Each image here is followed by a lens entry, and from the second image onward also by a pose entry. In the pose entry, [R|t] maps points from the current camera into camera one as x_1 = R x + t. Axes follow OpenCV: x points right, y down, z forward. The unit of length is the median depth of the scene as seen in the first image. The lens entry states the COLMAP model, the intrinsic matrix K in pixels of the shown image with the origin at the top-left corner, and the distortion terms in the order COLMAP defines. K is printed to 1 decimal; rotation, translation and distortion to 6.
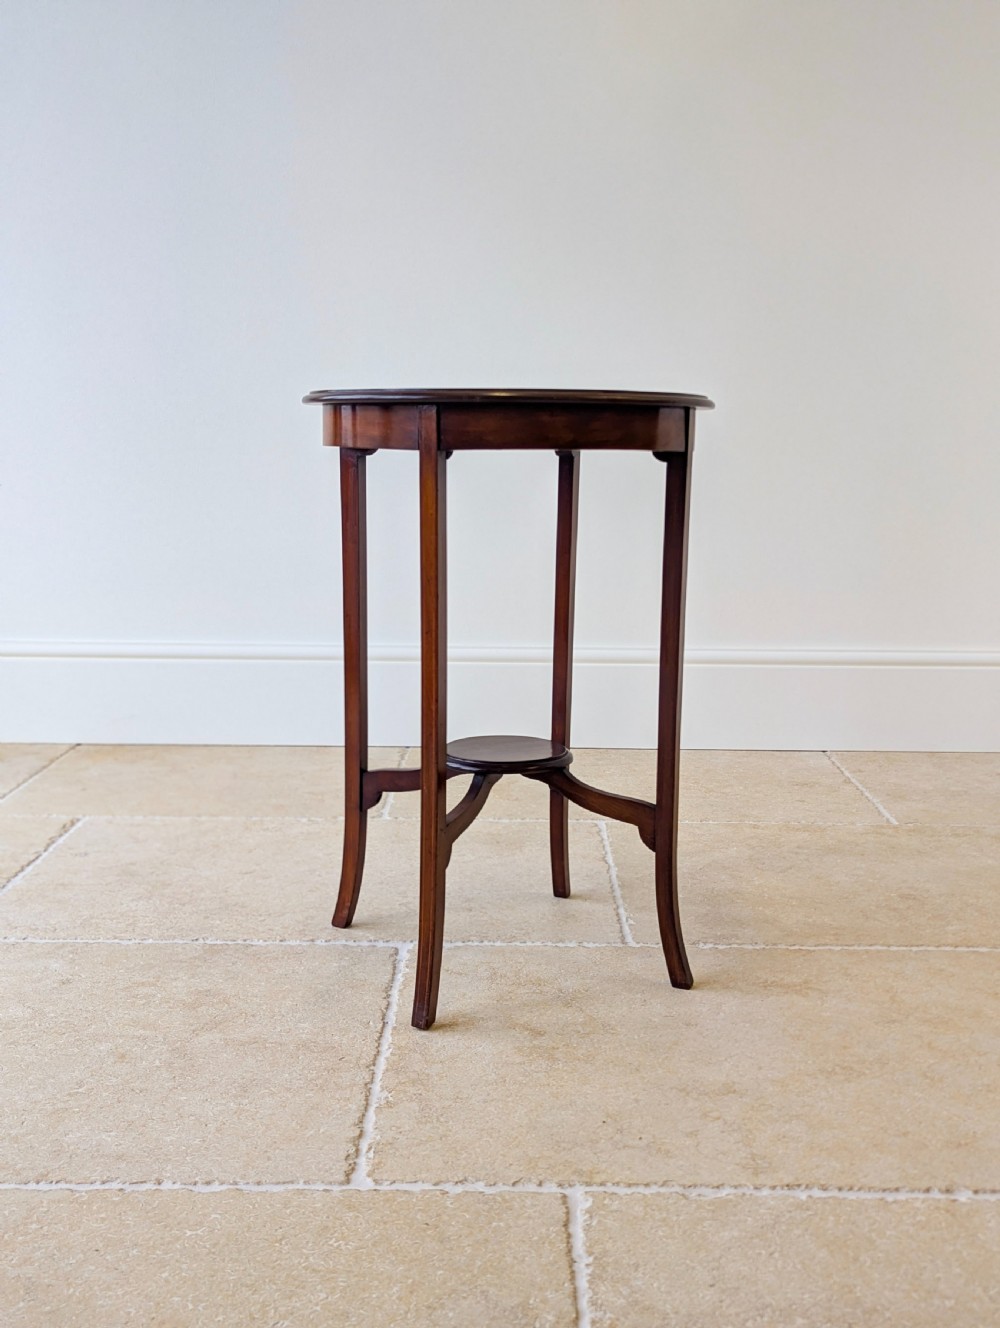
lens RADIAL K [[1450.9, 0, 509.3], [0, 1450.9, 688.5], [0, 0, 1]] dist [0.056943, 0.000710]
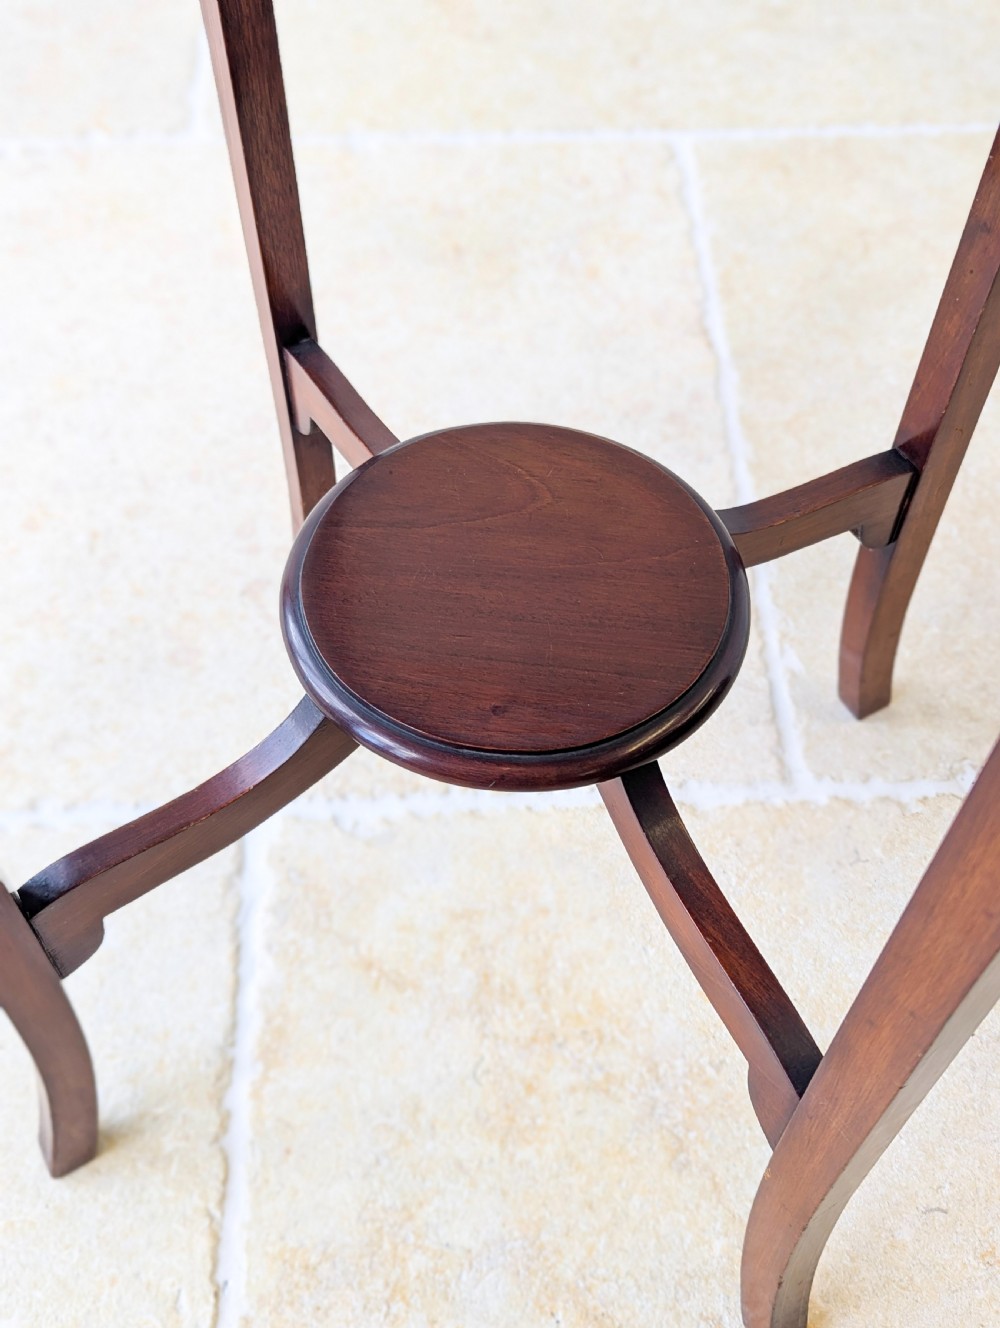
lens RADIAL K [[1458.8, 0, 485.6], [0, 1458.8, 660.5], [0, 0, 1]] dist [0.048532, 0.012933]
pose [[0.999257, -0.035320, 0.015416, -0.015447], [0.014580, 0.716773, 0.697154, -0.176075], [-0.035673, -0.696411, 0.716756, 0.895727]]
